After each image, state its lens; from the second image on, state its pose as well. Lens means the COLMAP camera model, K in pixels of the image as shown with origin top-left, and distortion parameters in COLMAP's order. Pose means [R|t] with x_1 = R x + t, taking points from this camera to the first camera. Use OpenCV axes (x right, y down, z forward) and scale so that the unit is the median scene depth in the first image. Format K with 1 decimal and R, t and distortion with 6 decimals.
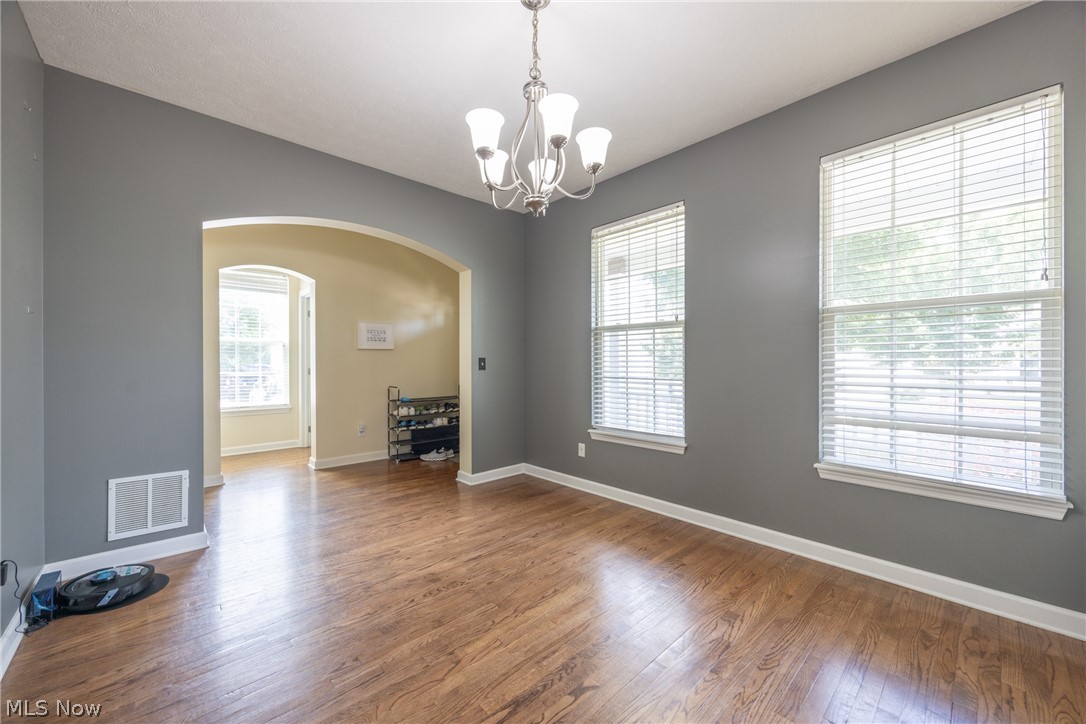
lens RADIAL K [[413.5, 0, 533.6], [0, 413.5, 362.4], [0, 0, 1]] dist [-0.002158, -0.000163]
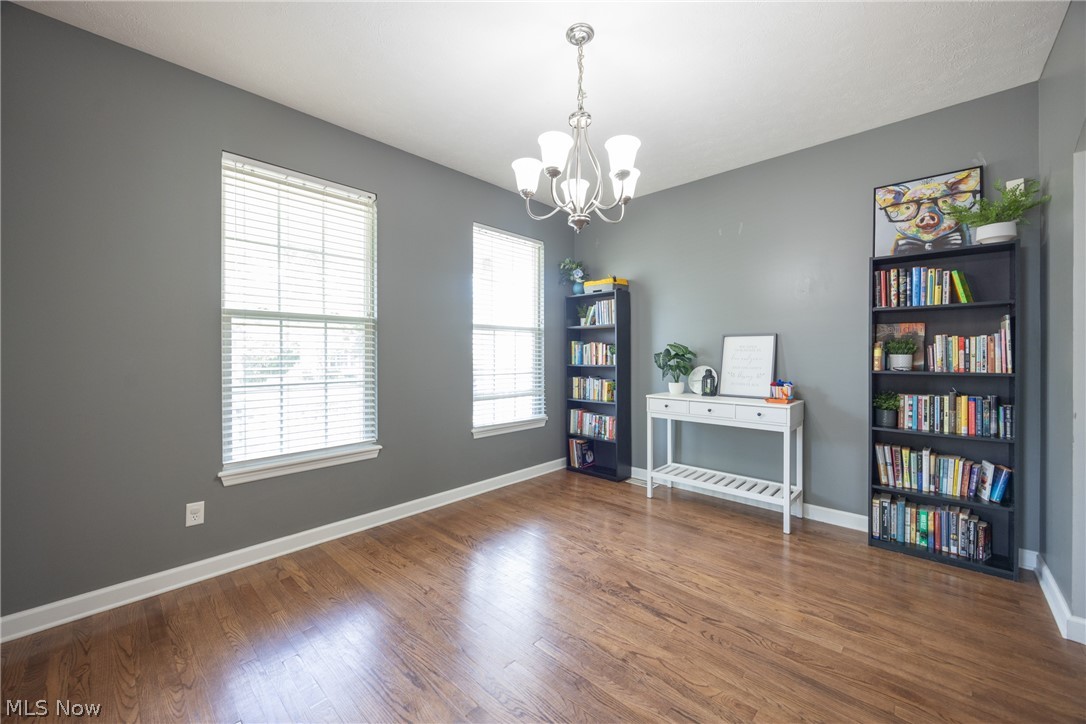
lens RADIAL K [[423.2, 0, 537.8], [0, 423.2, 353.8], [0, 0, 1]] dist [-0.004022, -0.000026]
pose [[-0.076612, 0.003156, 0.997056, -0.761651], [0.006444, 0.999976, -0.002671, -0.015604], [-0.997040, 0.006221, -0.076631, 0.817933]]
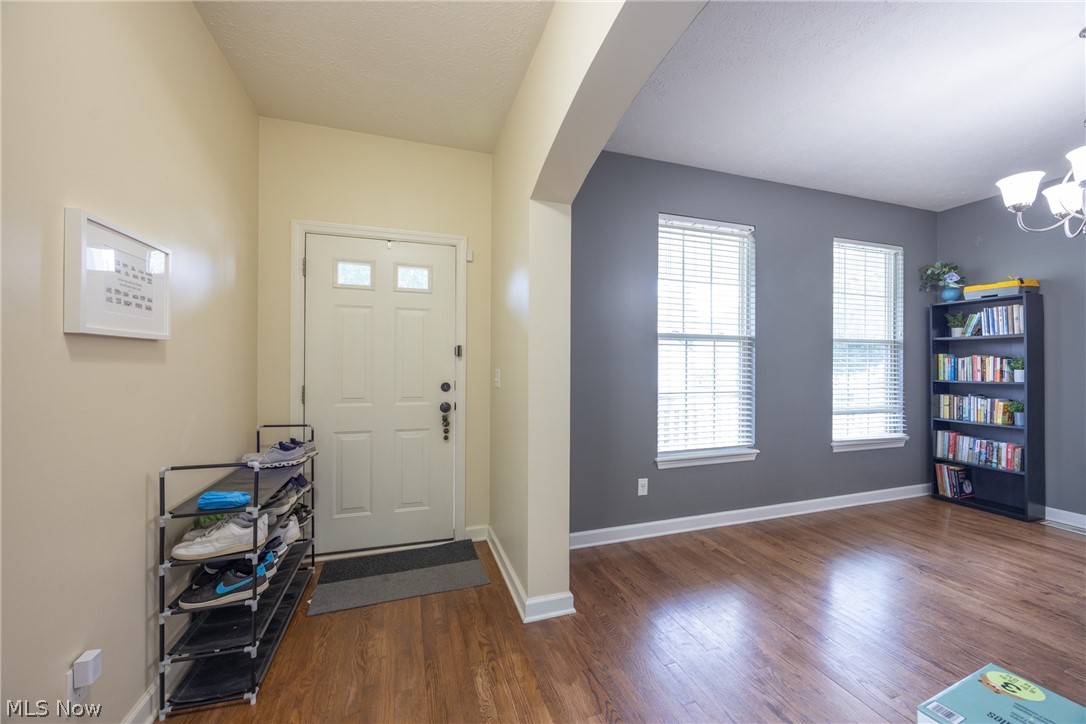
lens RADIAL K [[413.5, 0, 533.6], [0, 413.5, 362.4], [0, 0, 1]] dist [-0.002158, -0.000163]
pose [[0.407495, 0.005083, 0.913193, -1.011916], [-0.000468, 0.999986, -0.005357, -0.031438], [-0.913207, 0.001756, 0.407492, 1.271110]]
